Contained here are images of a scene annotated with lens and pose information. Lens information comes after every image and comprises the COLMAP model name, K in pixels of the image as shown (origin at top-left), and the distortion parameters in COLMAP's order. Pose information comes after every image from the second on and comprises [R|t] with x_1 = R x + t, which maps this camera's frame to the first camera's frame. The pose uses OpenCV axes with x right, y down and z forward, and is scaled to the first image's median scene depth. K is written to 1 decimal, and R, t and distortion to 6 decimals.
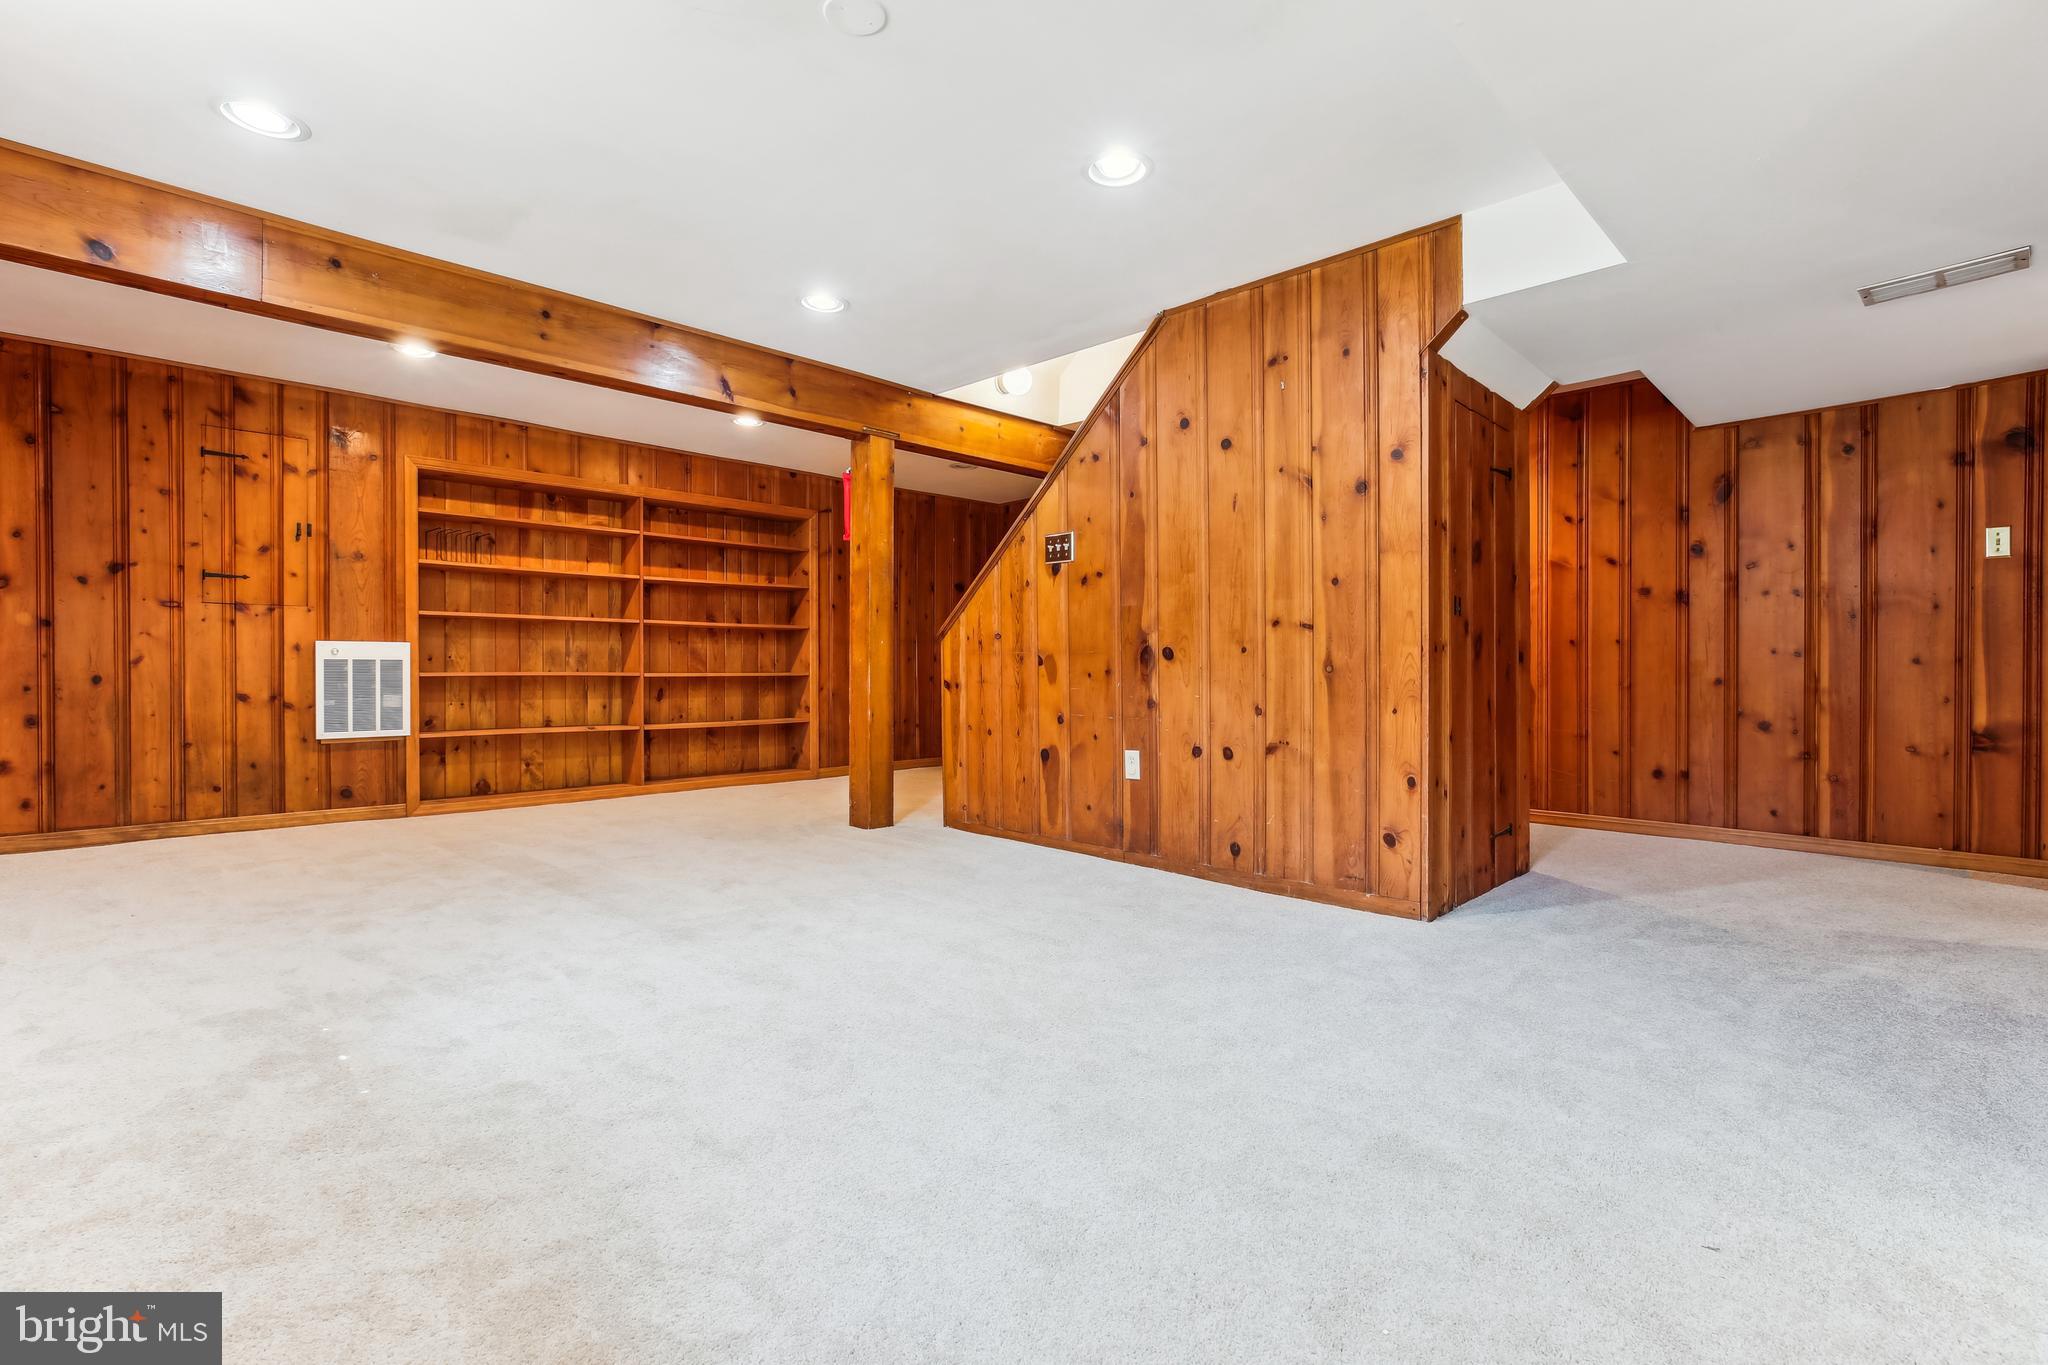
lens RADIAL K [[937.2, 0, 1025.6], [0, 937.2, 676.2], [0, 0, 1]] dist [-0.015810, 0.000080]
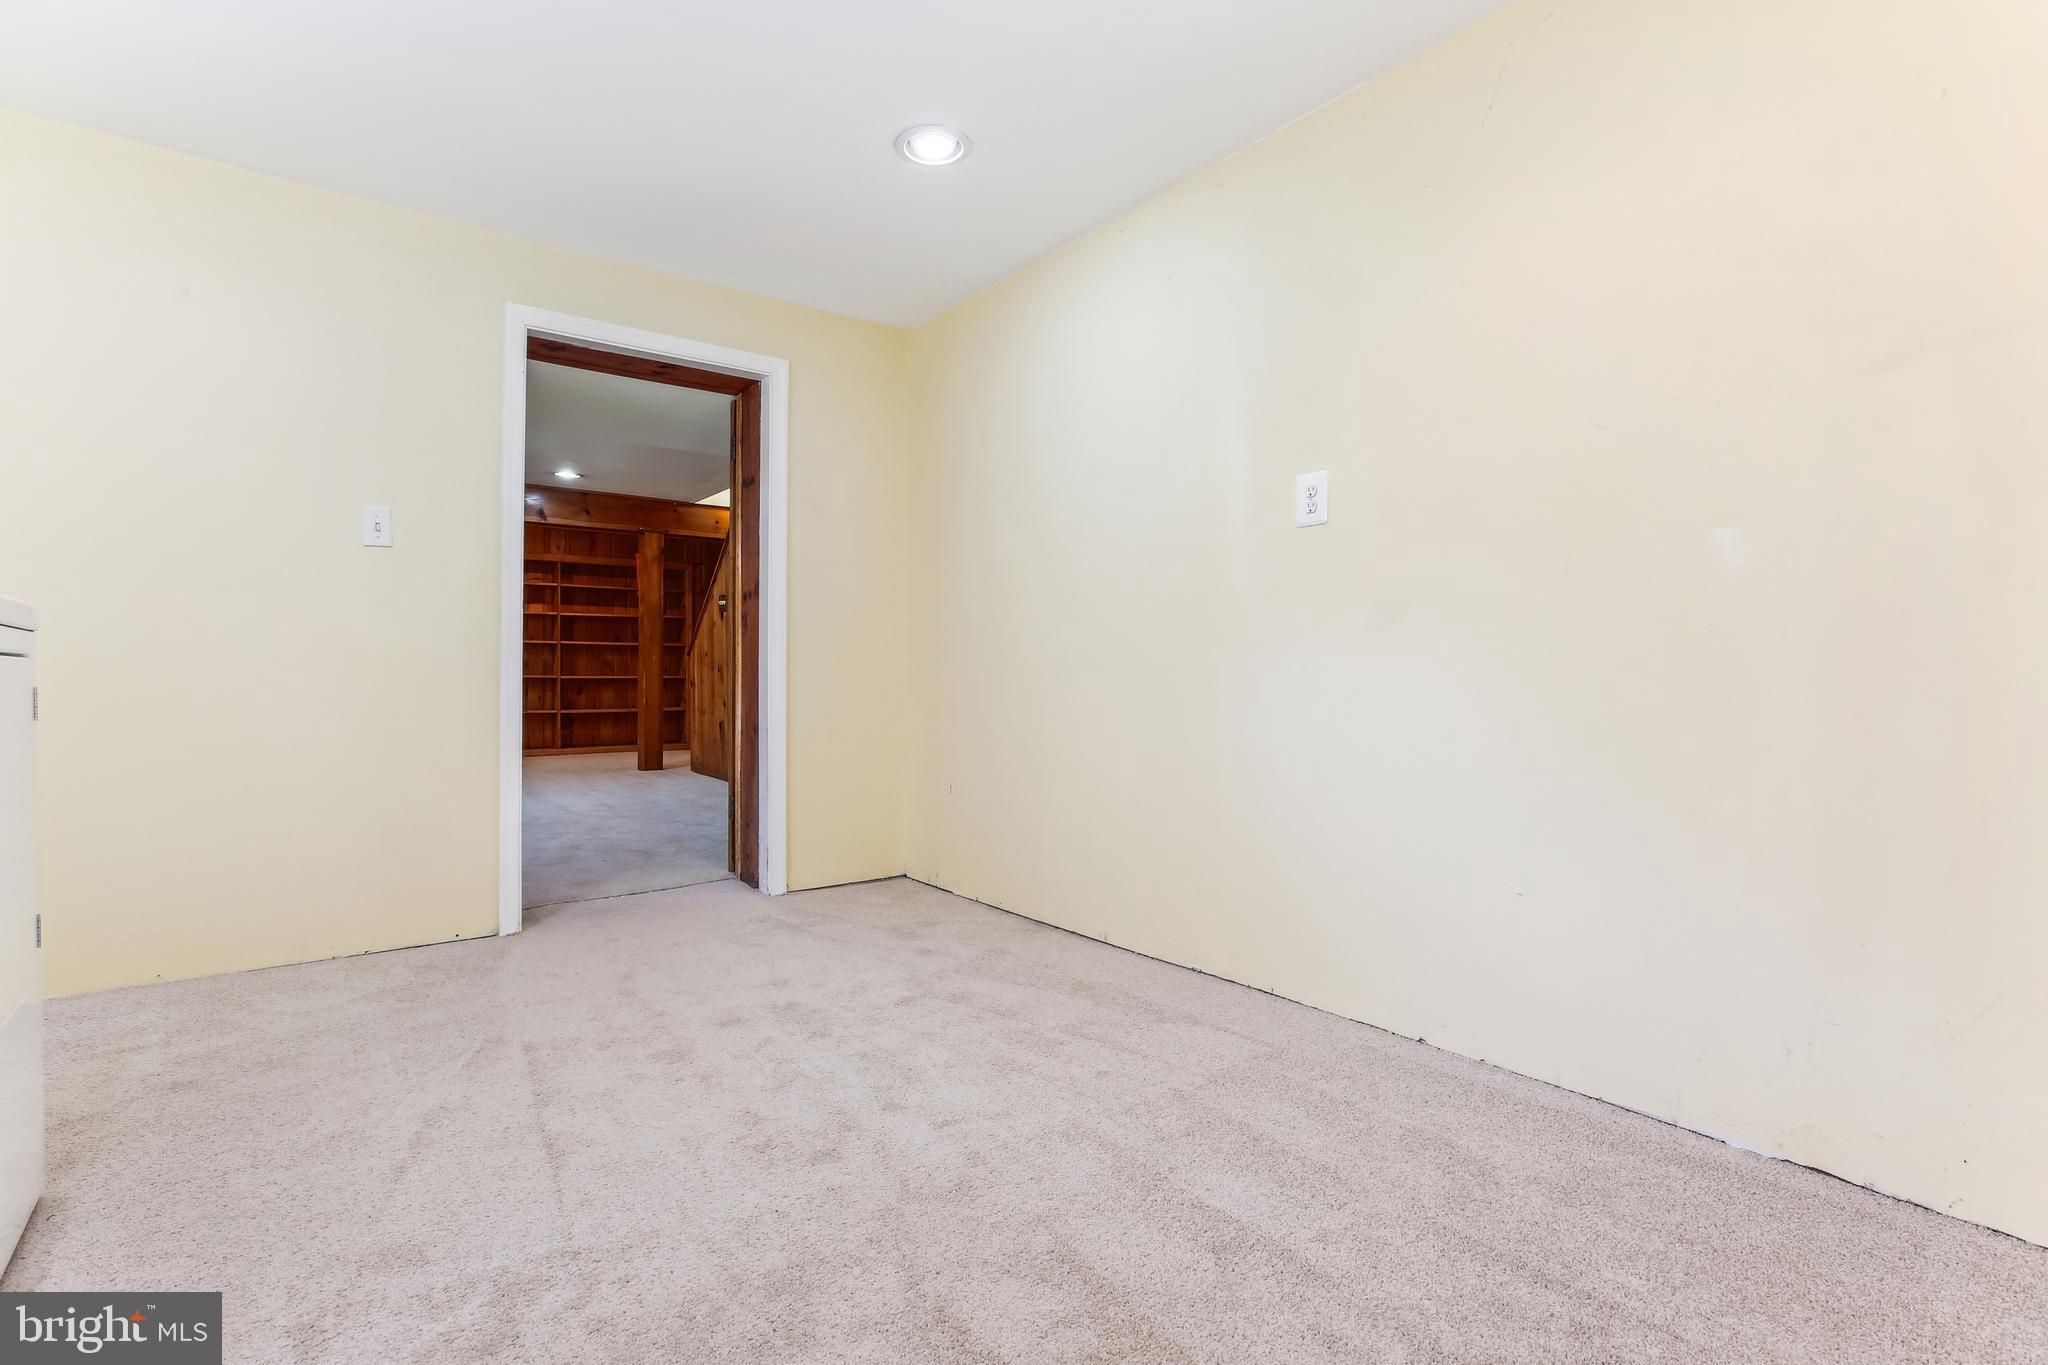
lens RADIAL K [[937.2, 0, 1022.4], [0, 937.2, 683.5], [0, 0, 1]] dist [-0.015810, 0.000080]
pose [[0.989263, 0.003174, -0.146115, 0.559706], [-0.002703, 0.999990, 0.003421, 0.001149], [0.146124, -0.002989, 0.989262, -0.406854]]
